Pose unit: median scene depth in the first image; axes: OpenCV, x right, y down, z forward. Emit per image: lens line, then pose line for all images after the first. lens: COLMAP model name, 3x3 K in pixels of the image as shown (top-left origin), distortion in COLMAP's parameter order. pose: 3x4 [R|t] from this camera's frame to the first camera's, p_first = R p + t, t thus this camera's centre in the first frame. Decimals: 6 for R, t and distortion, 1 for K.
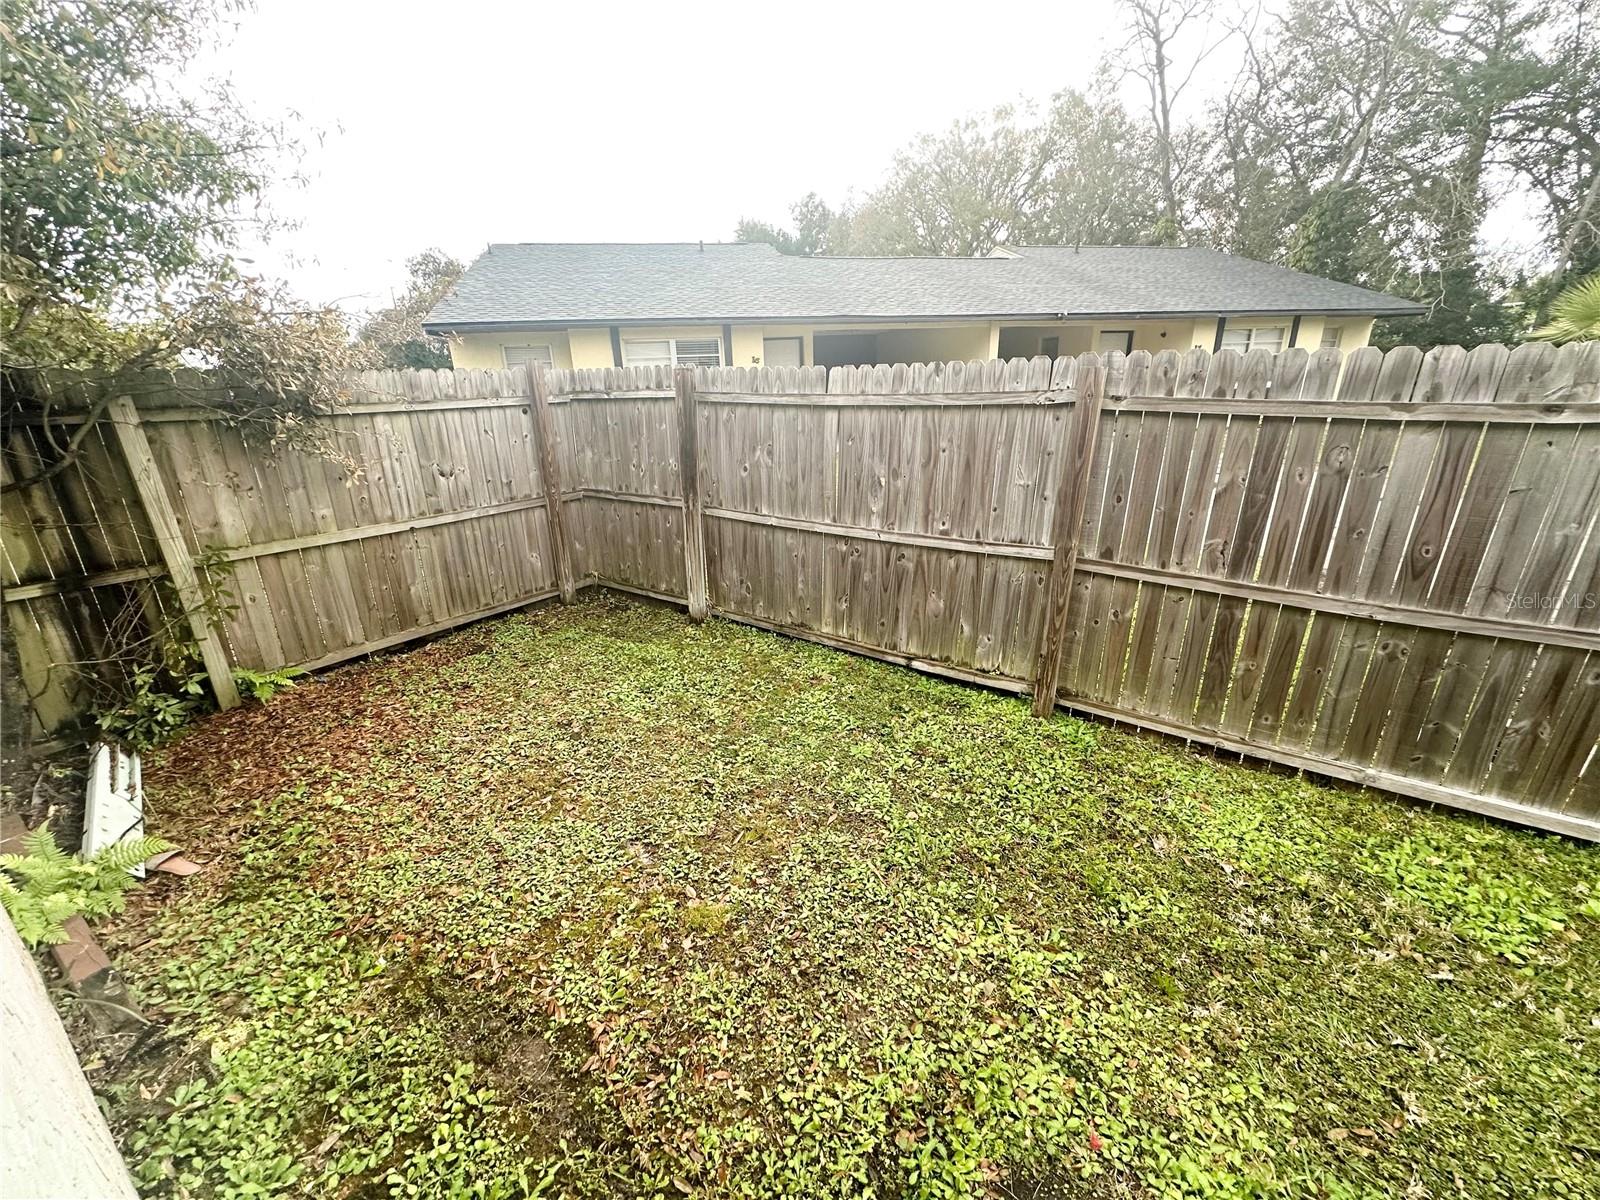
lens RADIAL K [[636.6, 0, 800.0], [0, 636.6, 600.0], [0, 0, 1]] dist [-0.002234, 0.000471]
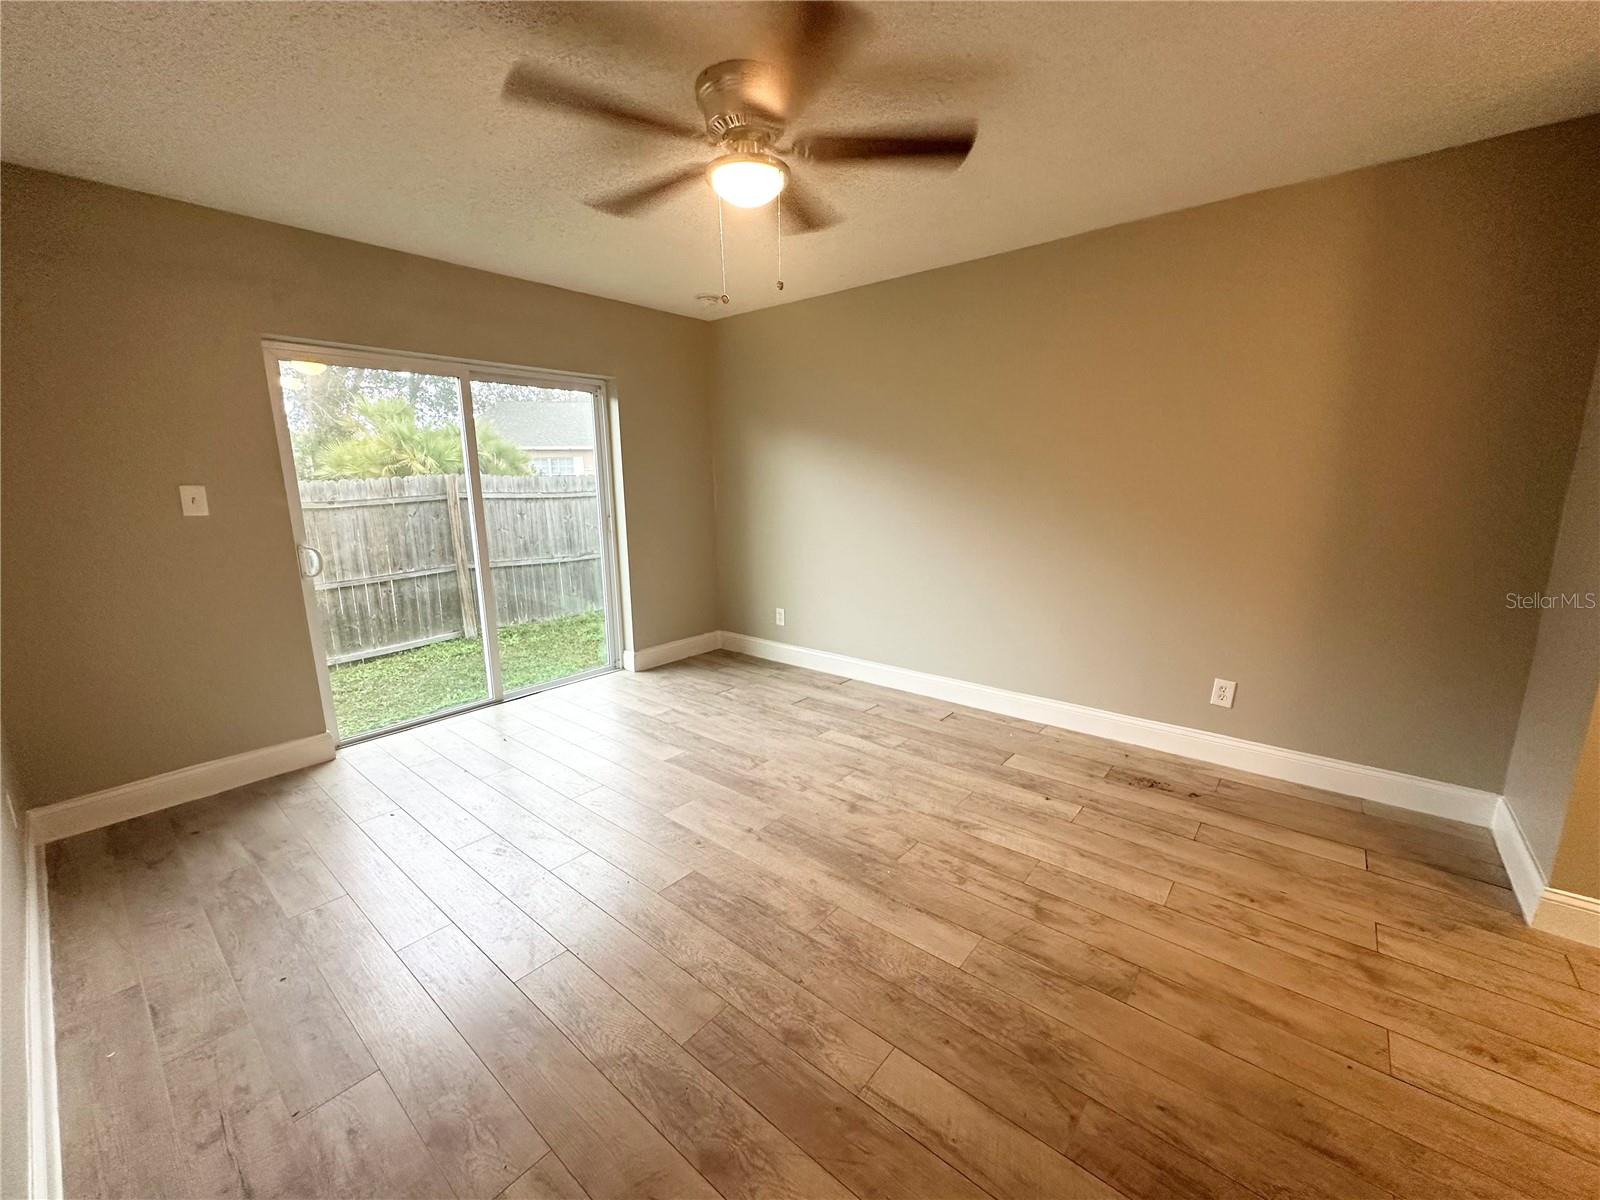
lens RADIAL K [[636.6, 0, 800.0], [0, 636.6, 600.0], [0, 0, 1]] dist [-0.002234, 0.000471]
pose [[0.112150, -0.166758, 0.979599, -1.158891], [0.350081, 0.929244, 0.118107, 0.404088], [-0.929982, 0.329693, 0.162593, -1.024132]]
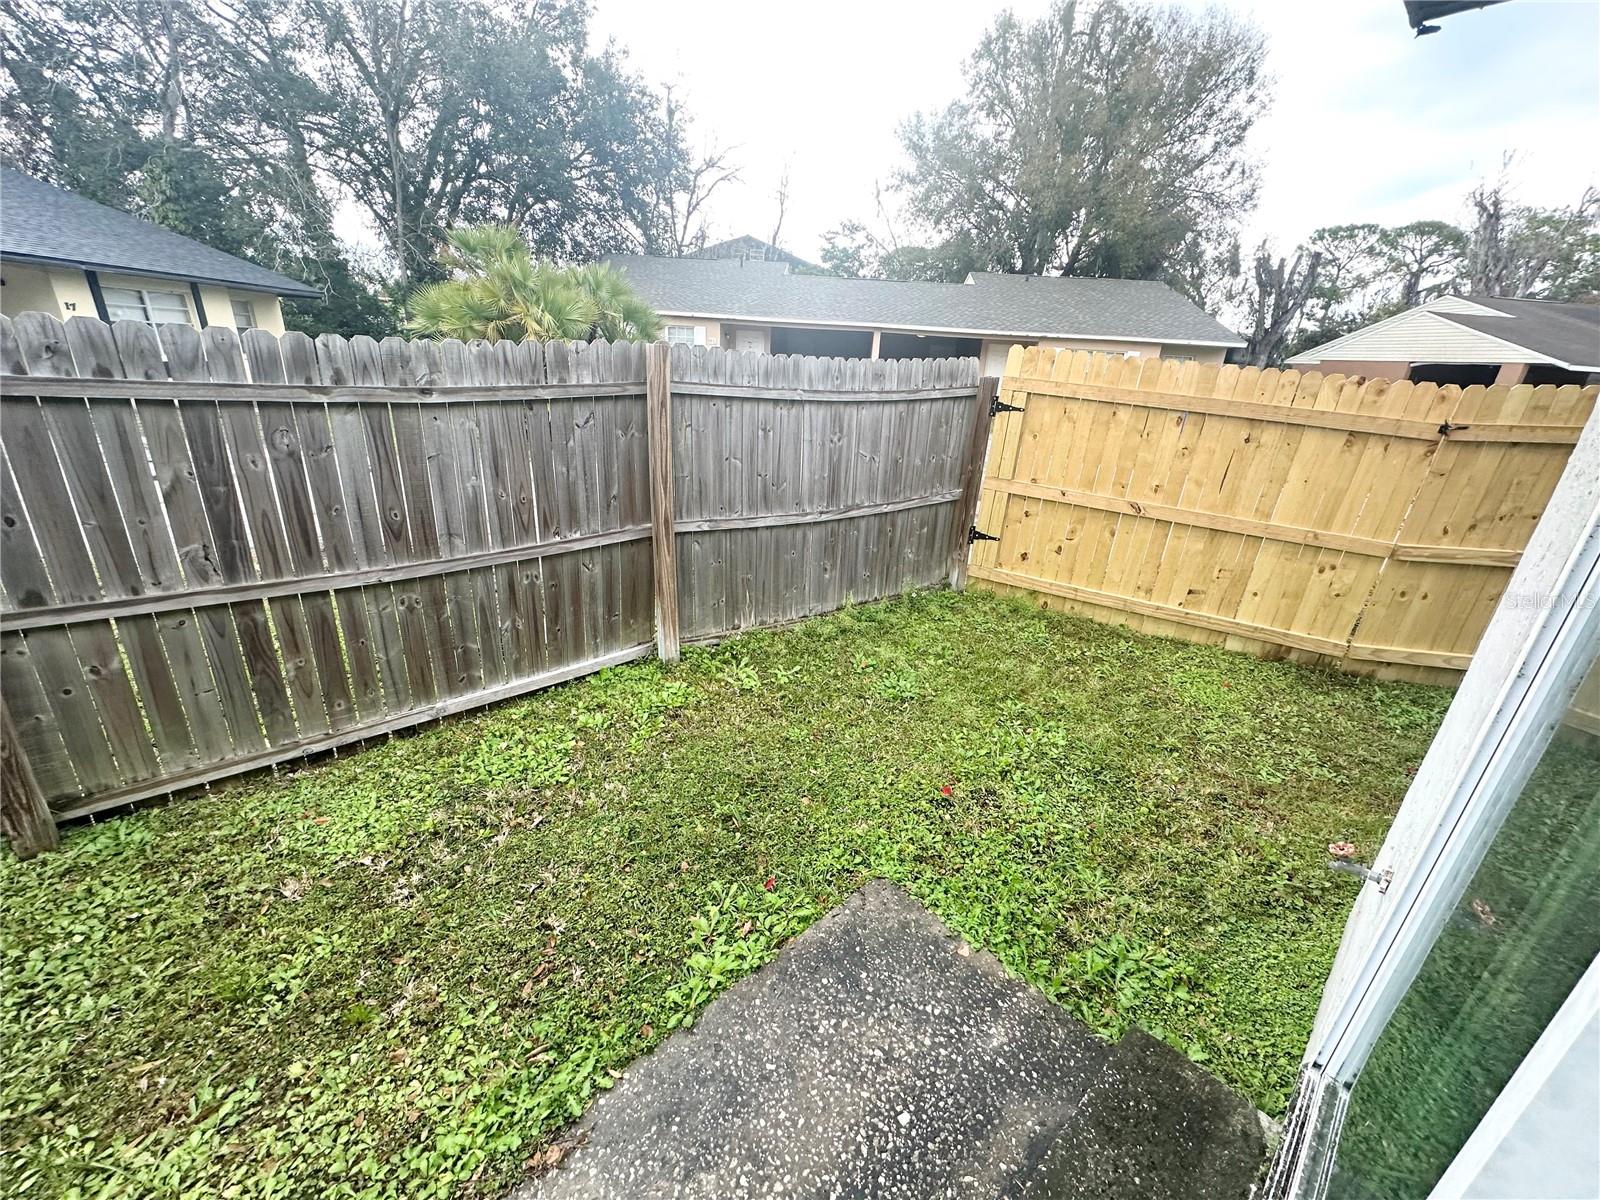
lens RADIAL K [[634.8, 0, 800.0], [0, 634.8, 600.0], [0, 0, 1]] dist [-0.000306, 0.000083]
pose [[0.234747, -0.308973, 0.921645, 0.040529], [0.276602, 0.930175, 0.241381, -0.007278], [-0.931872, 0.198266, 0.303819, -0.009843]]
